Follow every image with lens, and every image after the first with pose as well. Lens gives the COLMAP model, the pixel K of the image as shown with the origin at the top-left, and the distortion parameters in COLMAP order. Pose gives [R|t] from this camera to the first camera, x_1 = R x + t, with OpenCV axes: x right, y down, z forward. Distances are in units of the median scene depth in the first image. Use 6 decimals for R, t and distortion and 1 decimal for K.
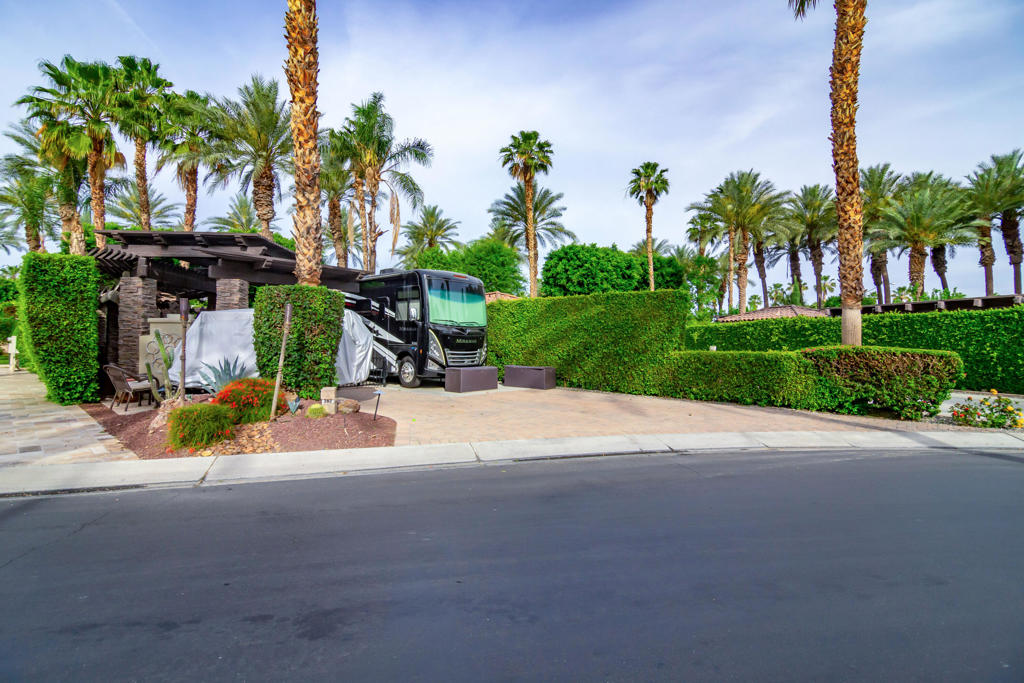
lens RADIAL K [[468.4, 0, 512.4], [0, 468.4, 334.1], [0, 0, 1]] dist [-0.001539, -0.000777]
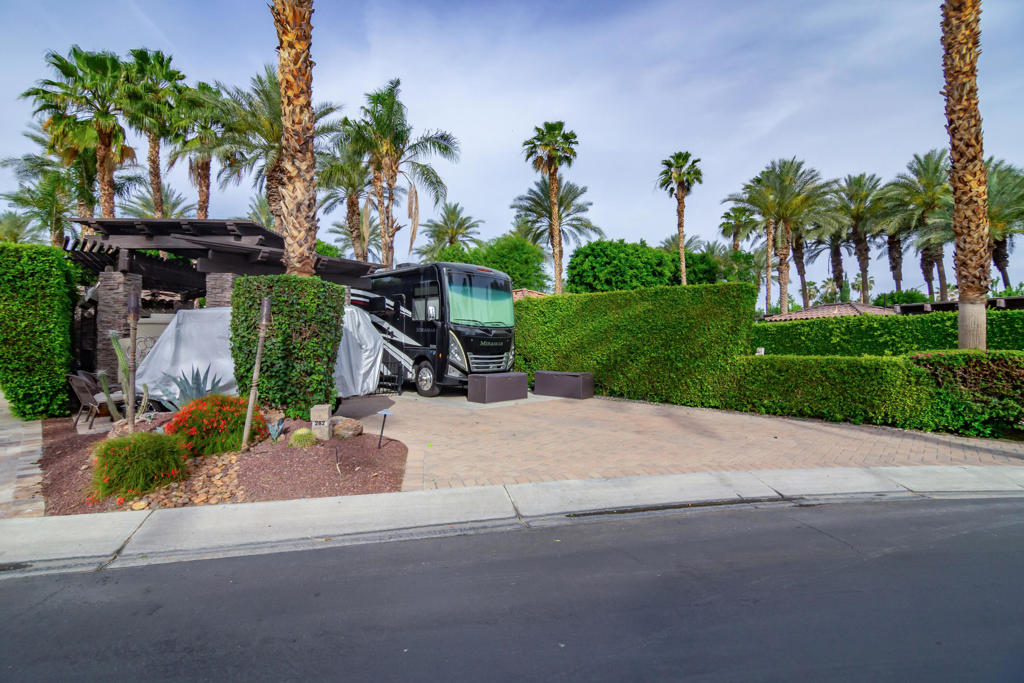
lens RADIAL K [[468.4, 0, 512.4], [0, 468.4, 334.1], [0, 0, 1]] dist [-0.001539, -0.000777]
pose [[0.999045, -0.002174, -0.043639, -0.024255], [0.002129, 0.999997, -0.001083, -0.002147], [0.043642, 0.000989, 0.999047, 0.142485]]
